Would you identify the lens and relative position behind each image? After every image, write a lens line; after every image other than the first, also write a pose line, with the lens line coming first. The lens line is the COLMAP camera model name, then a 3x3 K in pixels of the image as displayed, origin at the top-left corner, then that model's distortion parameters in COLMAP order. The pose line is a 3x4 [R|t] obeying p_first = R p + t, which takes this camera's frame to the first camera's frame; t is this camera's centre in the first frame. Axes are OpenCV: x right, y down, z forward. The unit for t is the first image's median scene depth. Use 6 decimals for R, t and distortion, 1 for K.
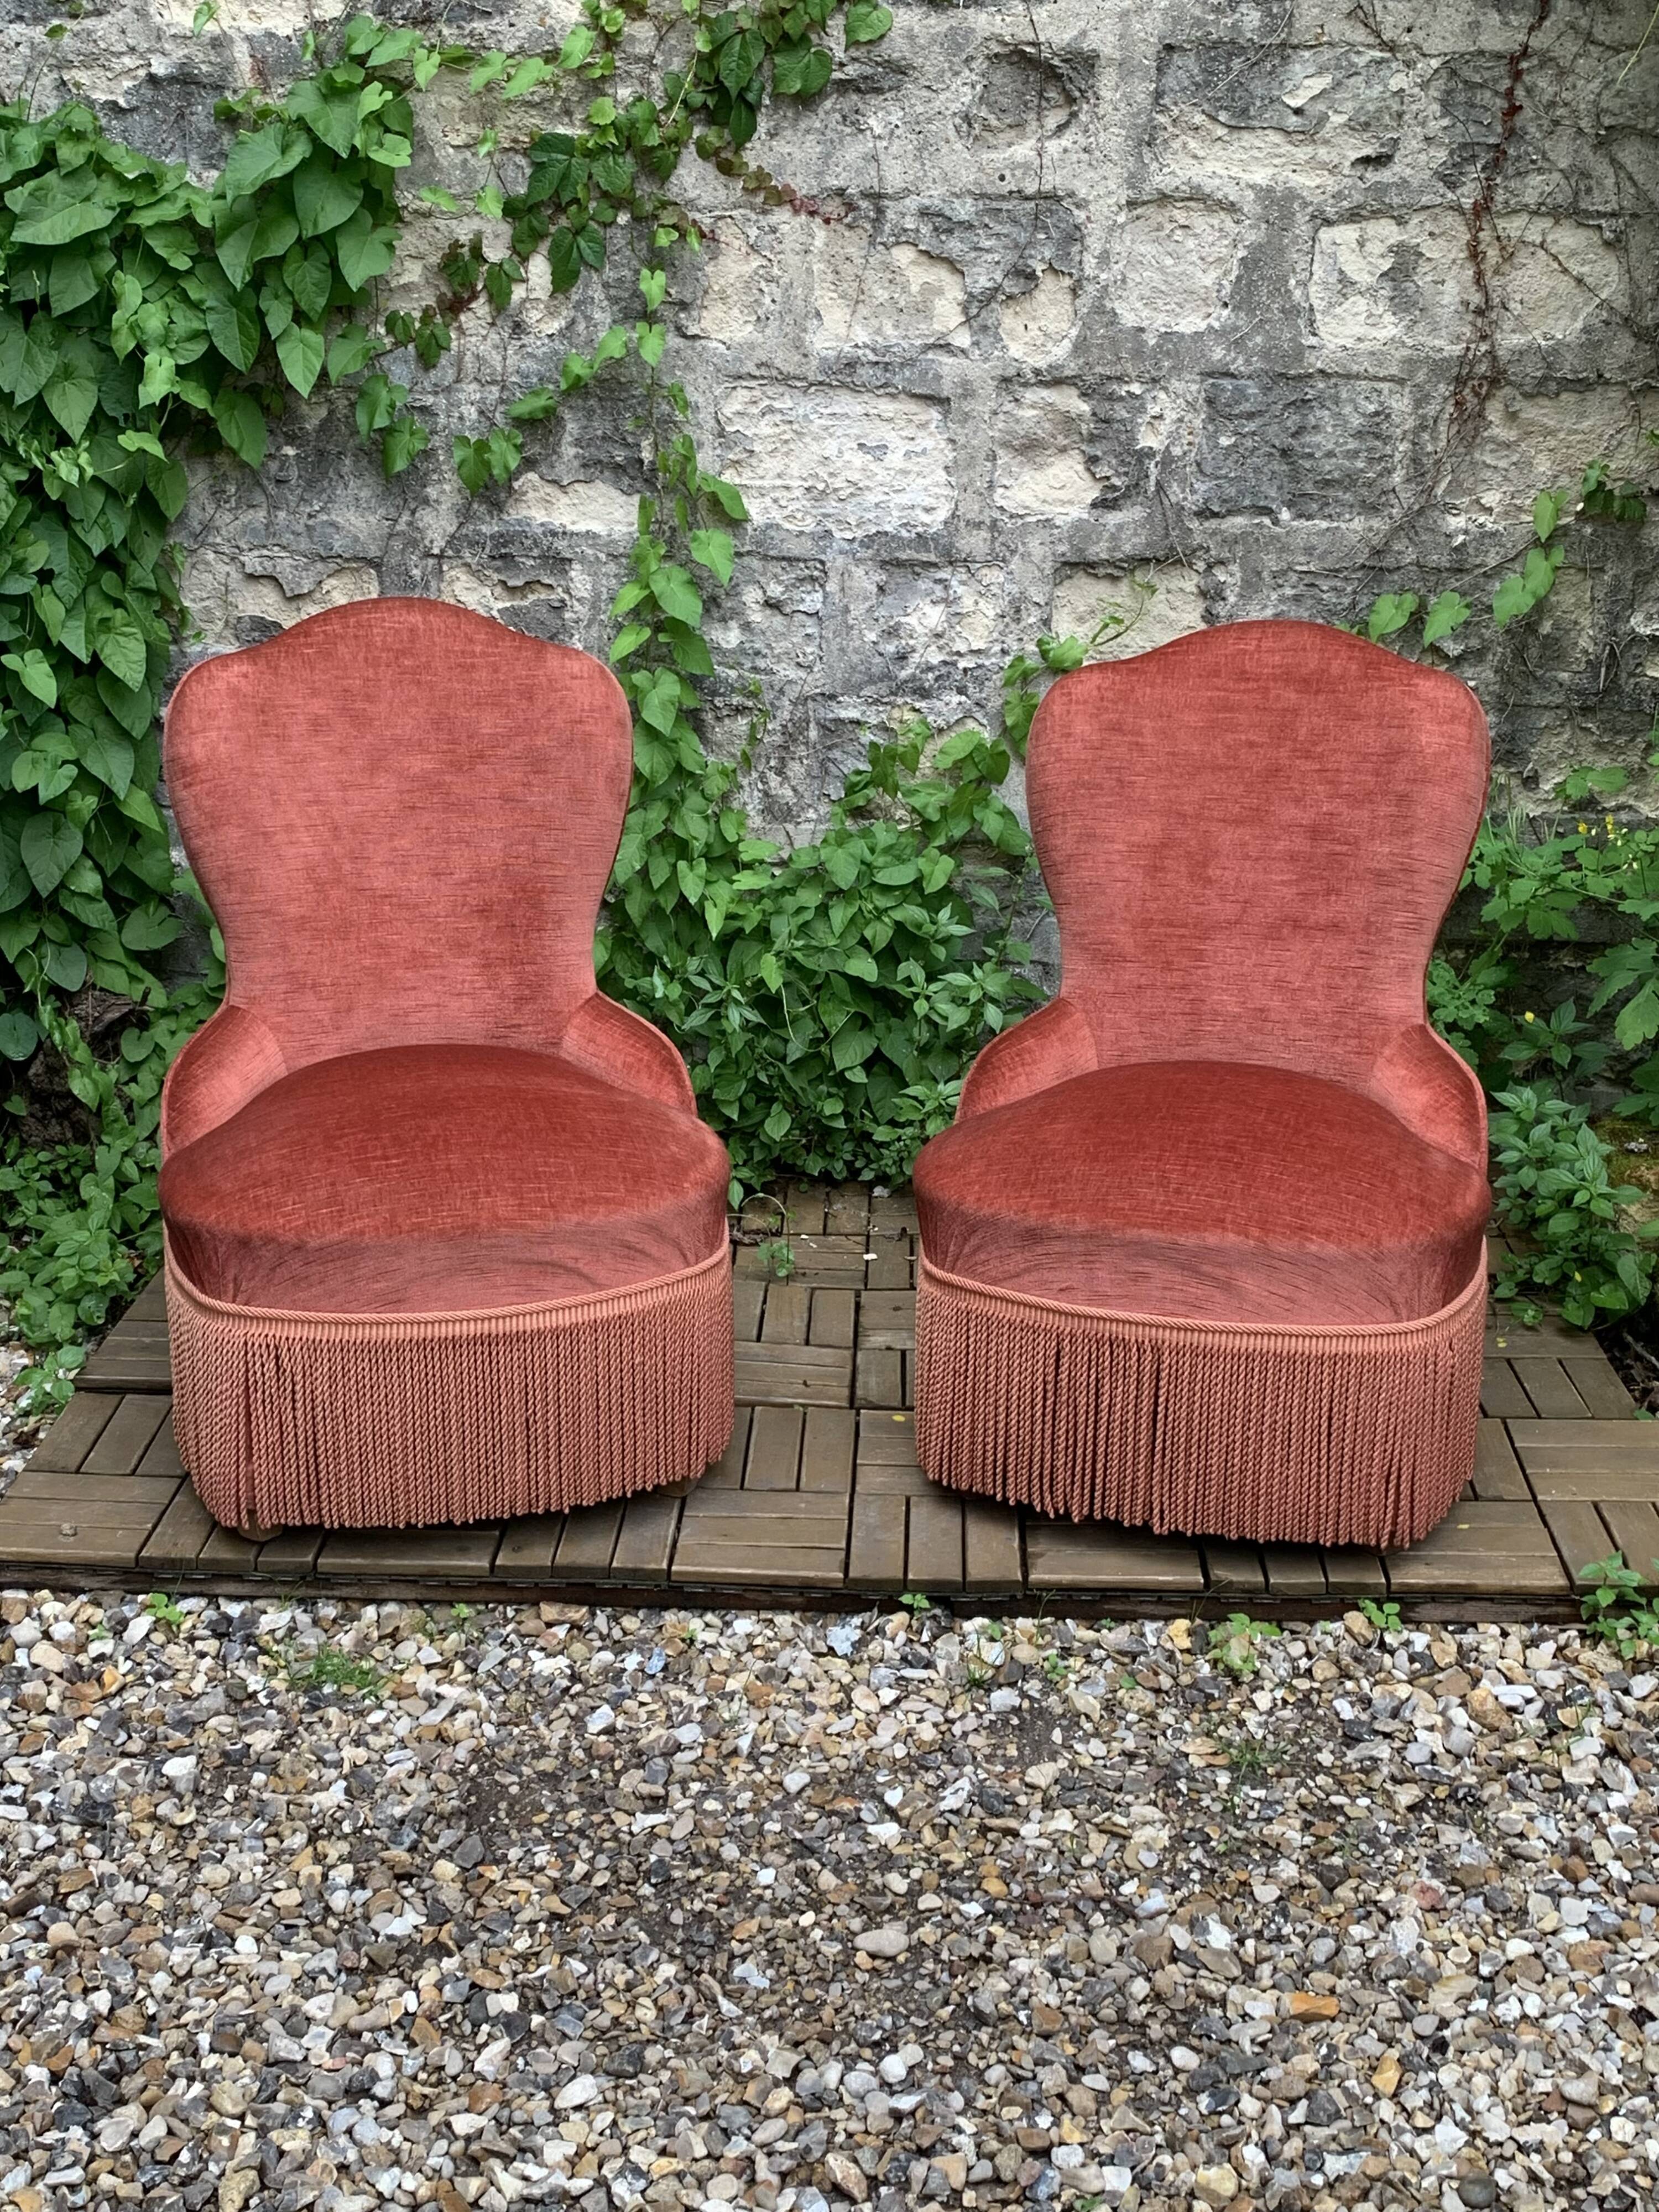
lens RADIAL K [[2624.6, 0, 804.9], [0, 2624.6, 1104.2], [0, 0, 1]] dist [0.036974, 0.000000]
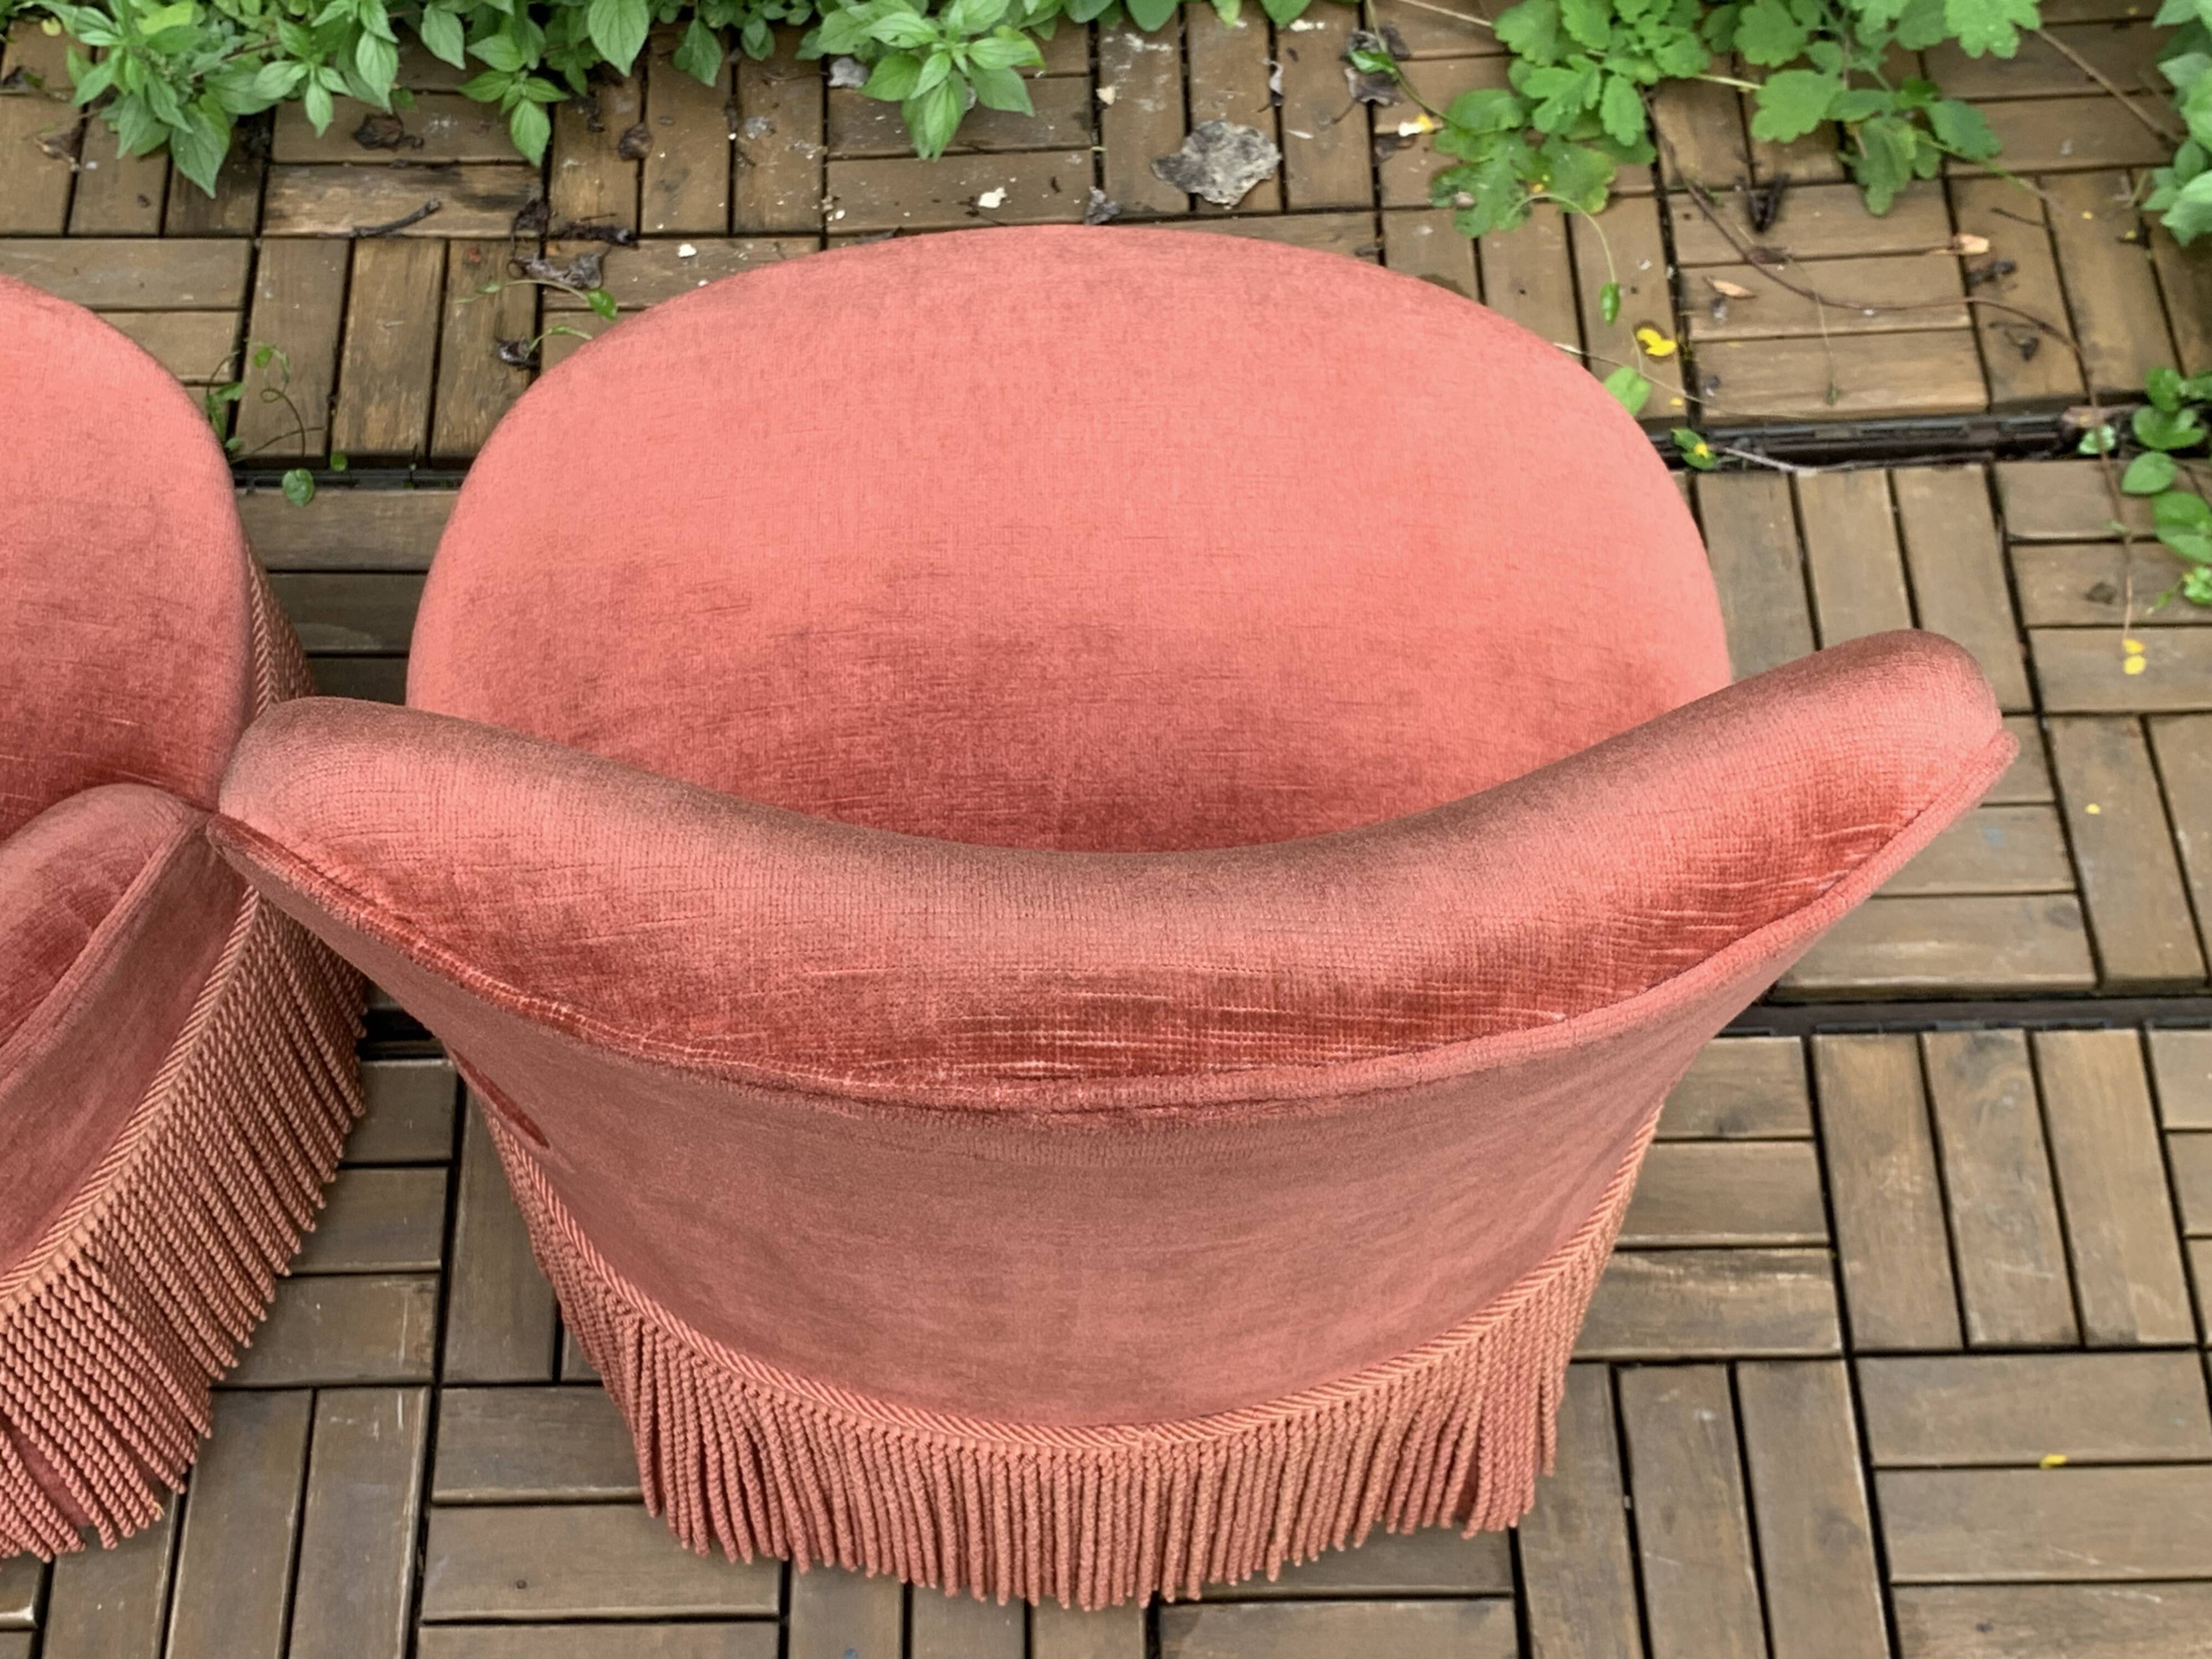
lens RADIAL K [[3003.7, 0, 1095.2], [0, 3003.7, 872.5], [0, 0, 1]] dist [0.045671, 0.000000]
pose [[0.997380, -0.055473, 0.046440, 0.044084], [0.011162, 0.752221, 0.658816, -0.234313], [-0.071480, -0.656572, 0.750869, 0.540217]]
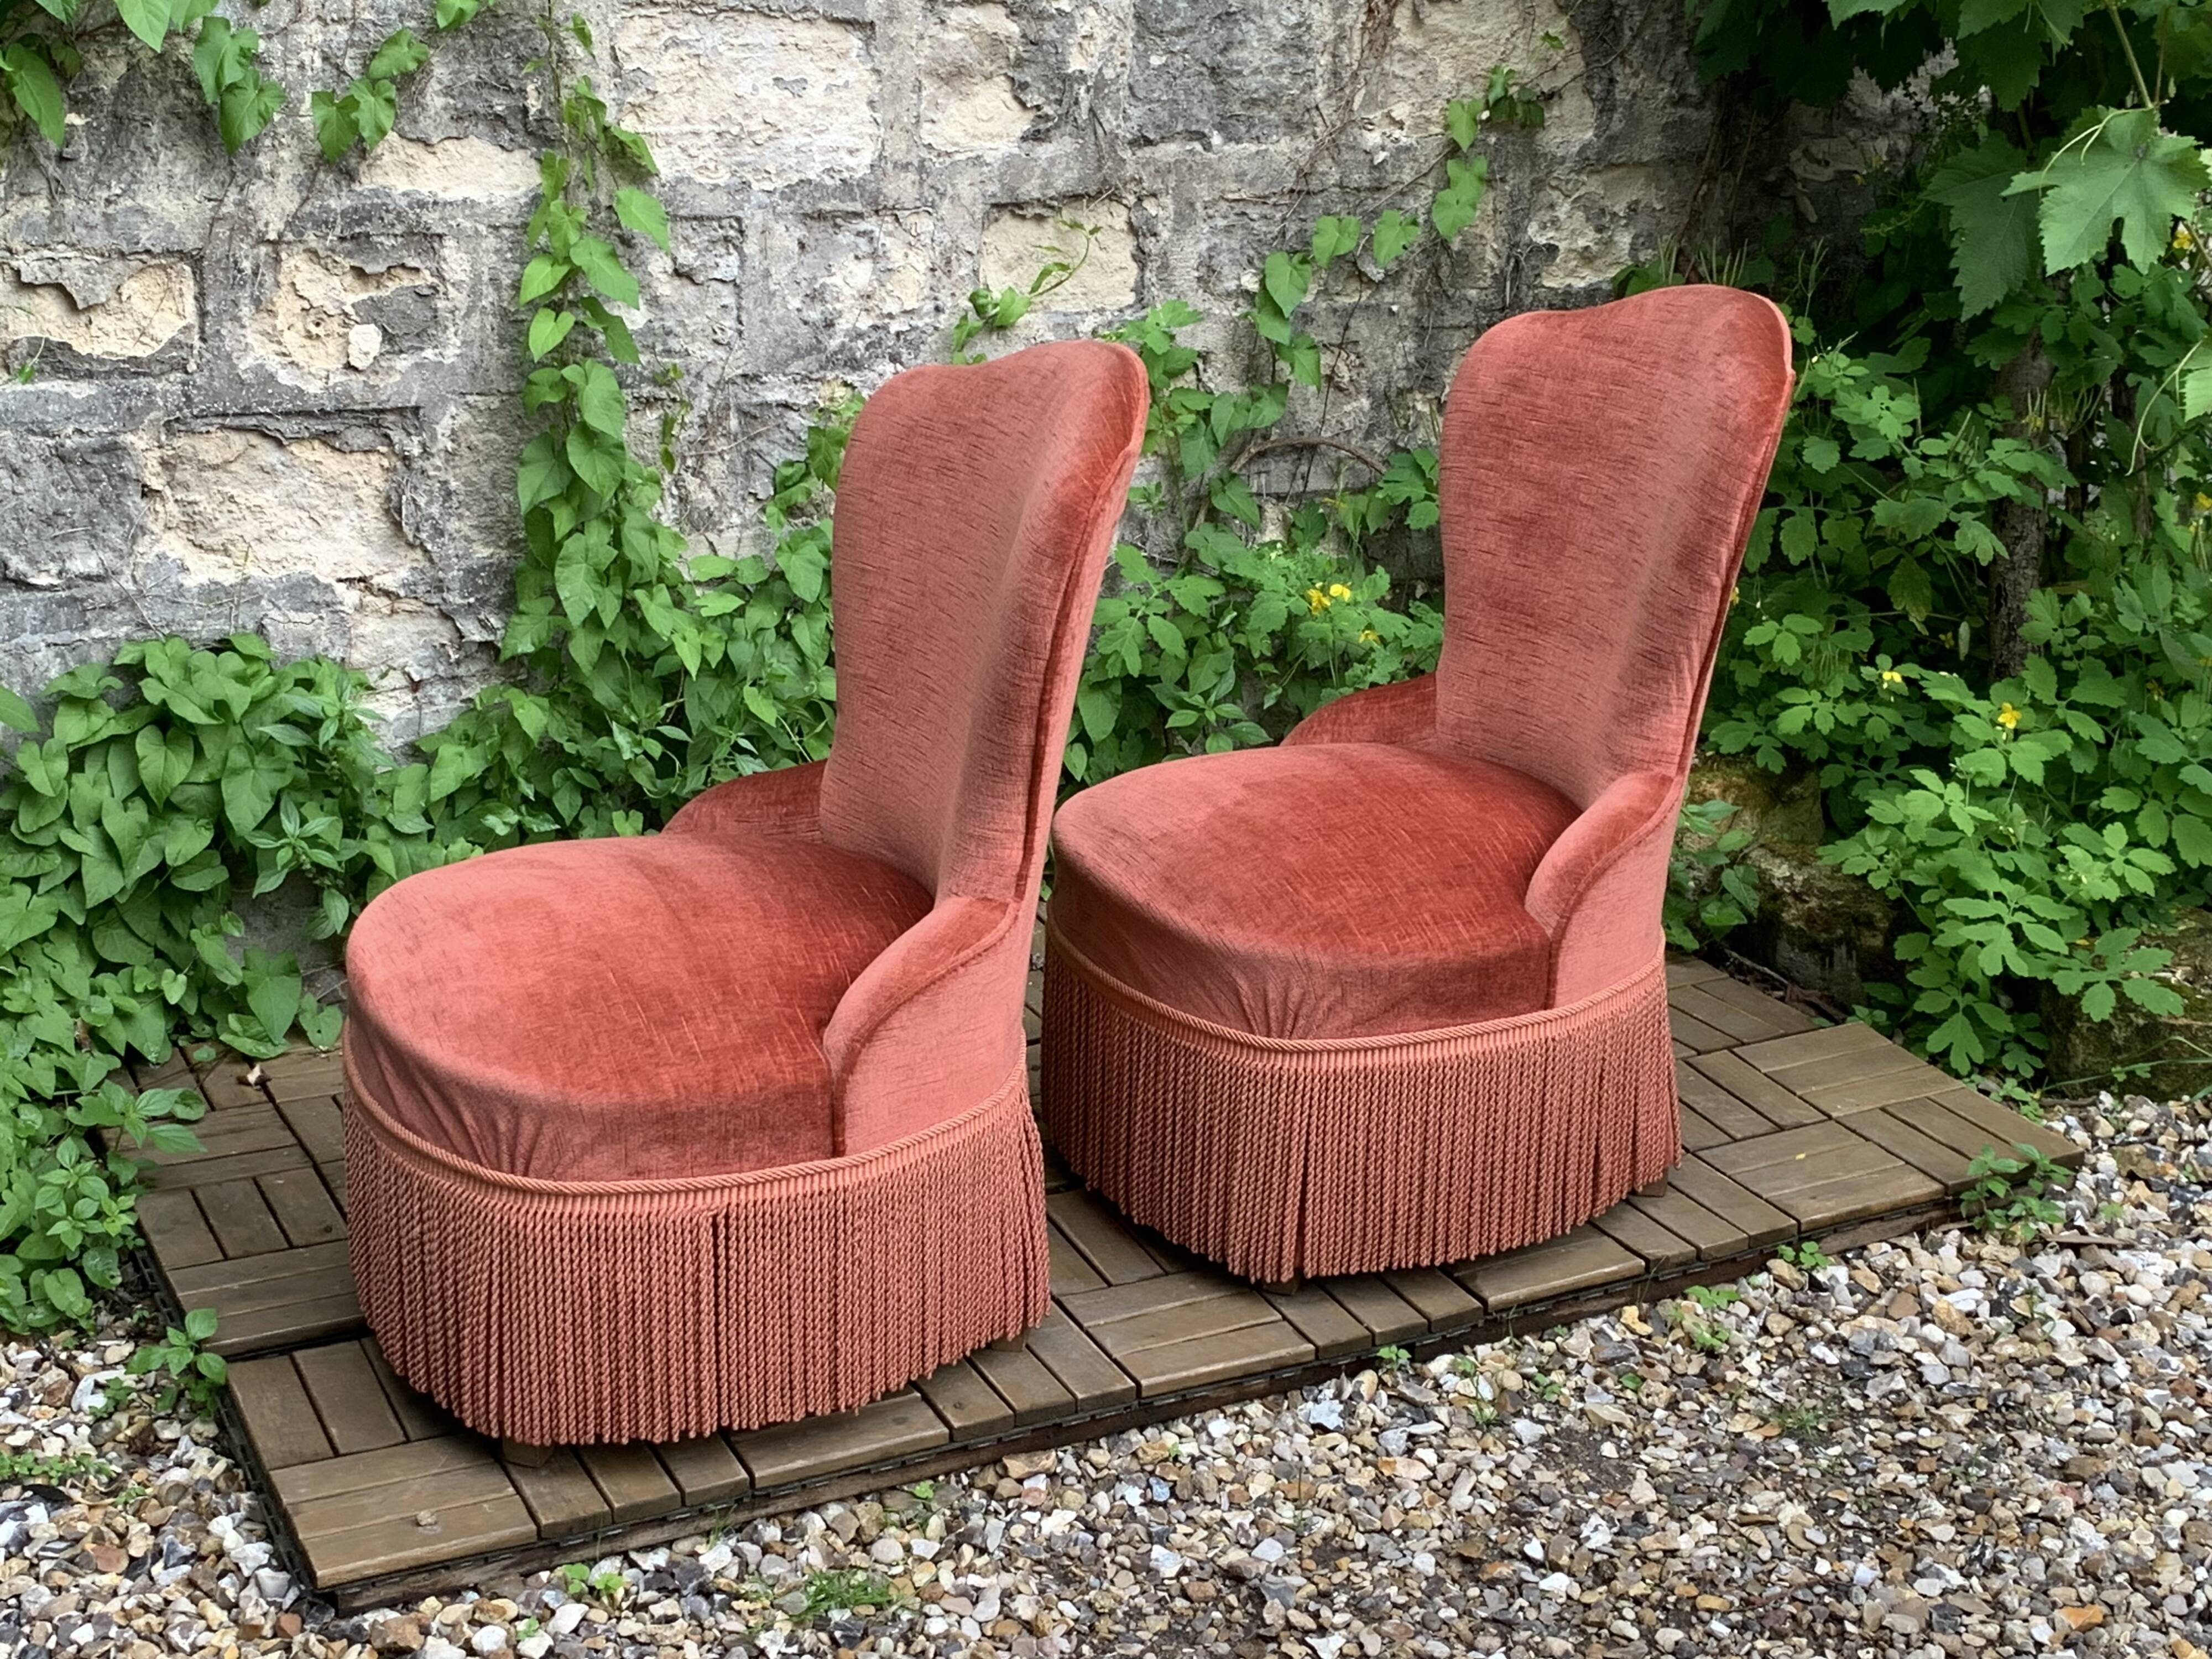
lens RADIAL K [[3141.2, 0, 1105.4], [0, 3141.2, 838.9], [0, 0, 1]] dist [0.036749, 0.000000]
pose [[0.873339, -0.152043, 0.462777, -0.406837], [0.150036, 0.987813, 0.041398, -0.036129], [-0.463431, 0.033278, 0.885508, 0.061273]]
